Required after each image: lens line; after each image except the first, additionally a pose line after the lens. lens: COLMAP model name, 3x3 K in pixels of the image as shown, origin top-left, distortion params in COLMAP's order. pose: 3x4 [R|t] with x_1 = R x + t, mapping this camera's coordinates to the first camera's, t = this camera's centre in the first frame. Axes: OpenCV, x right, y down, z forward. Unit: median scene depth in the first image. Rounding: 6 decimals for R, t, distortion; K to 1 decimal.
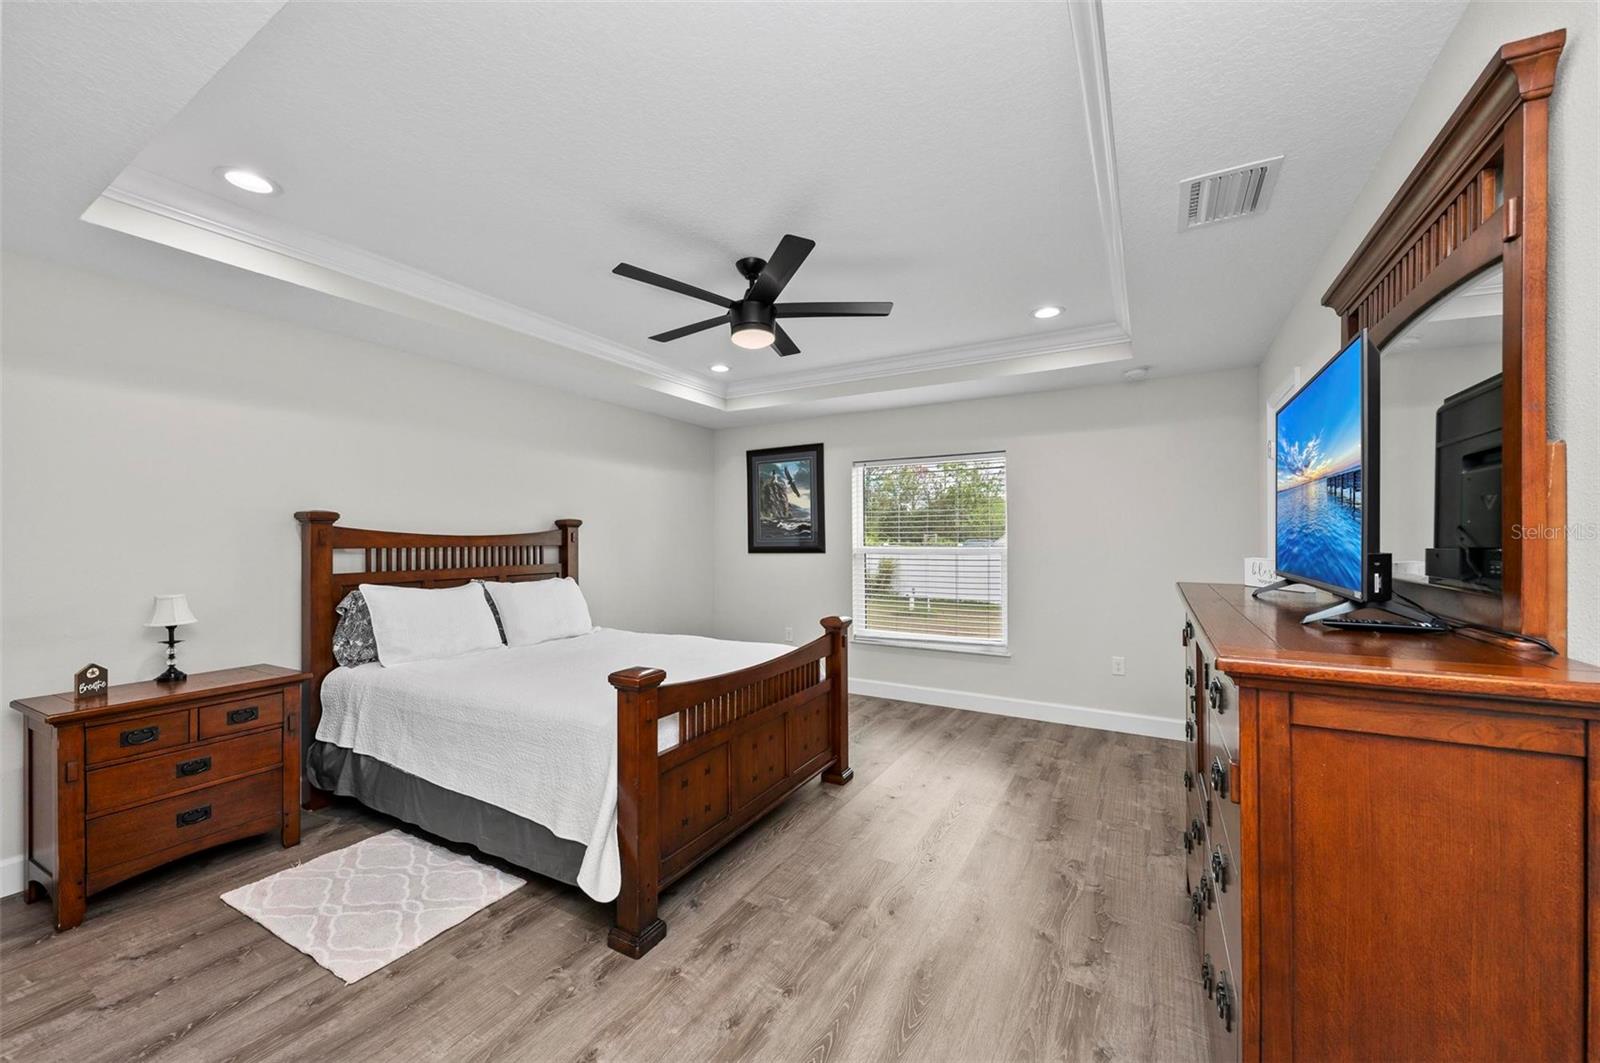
lens RADIAL K [[621.0, 0, 804.8], [0, 621.0, 546.8], [0, 0, 1]] dist [0.010312, -0.000049]
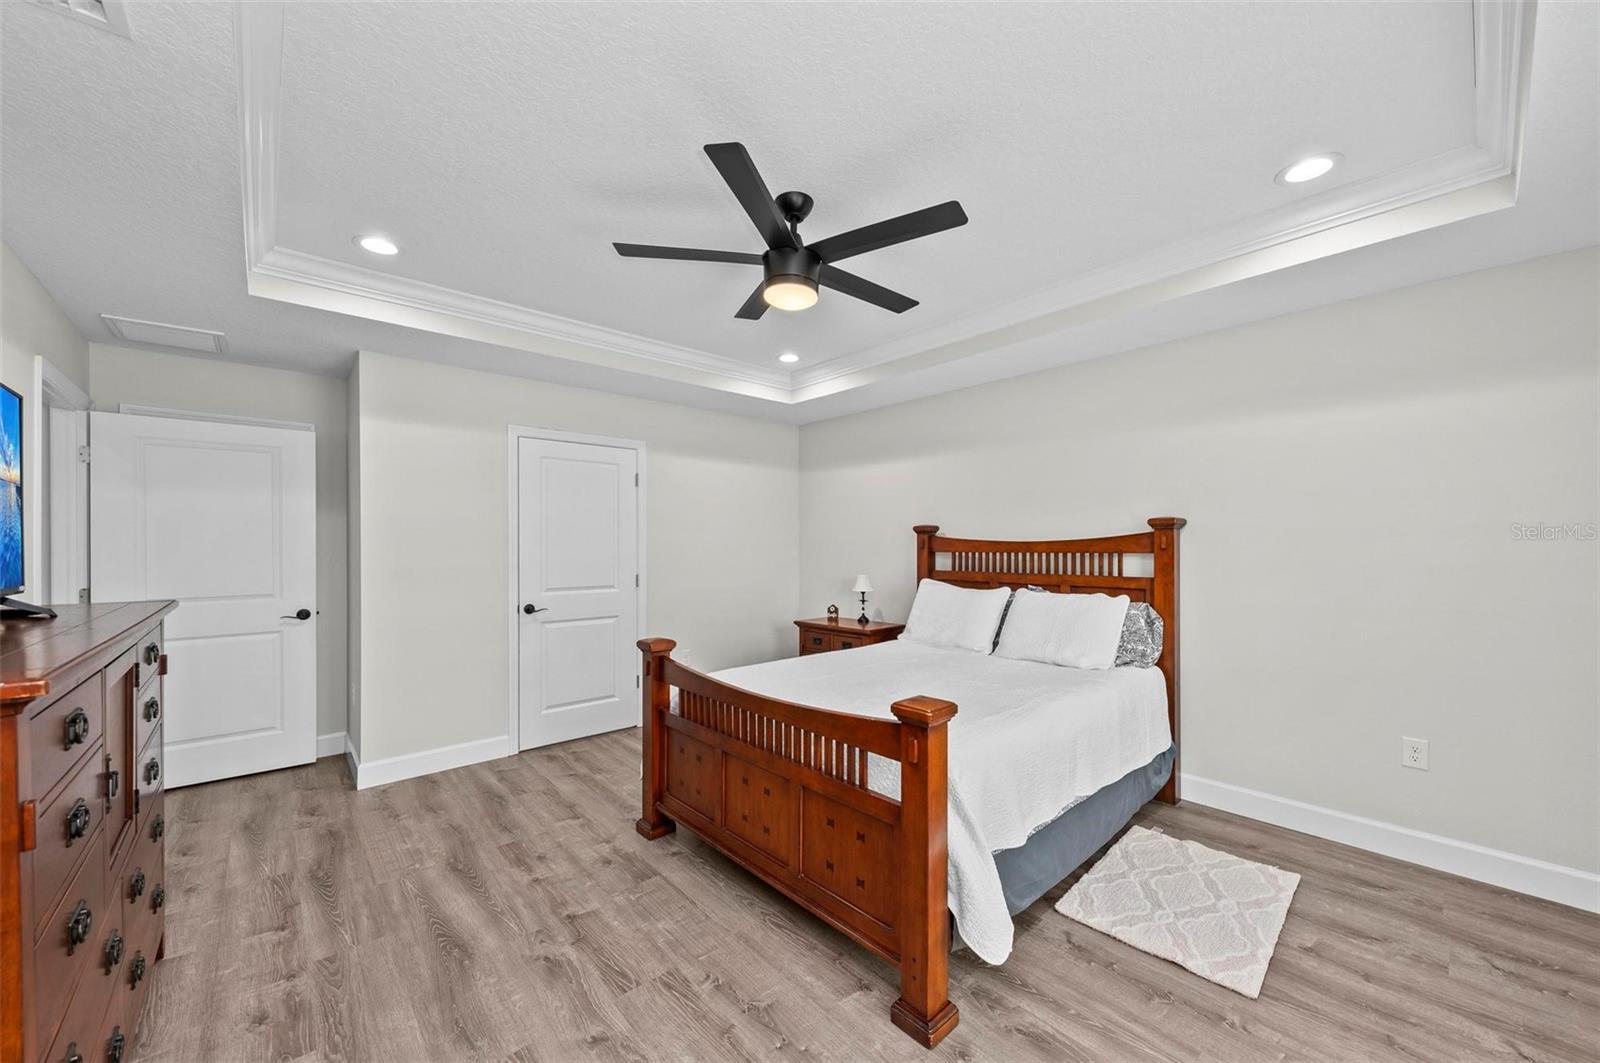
lens RADIAL K [[621.0, 0, 804.8], [0, 621.0, 546.8], [0, 0, 1]] dist [0.010312, -0.000049]
pose [[-0.344182, 0.004468, -0.938892, 0.760778], [-0.012370, 0.999880, 0.009292, -0.021563], [0.938821, 0.014812, -0.344086, 1.464251]]
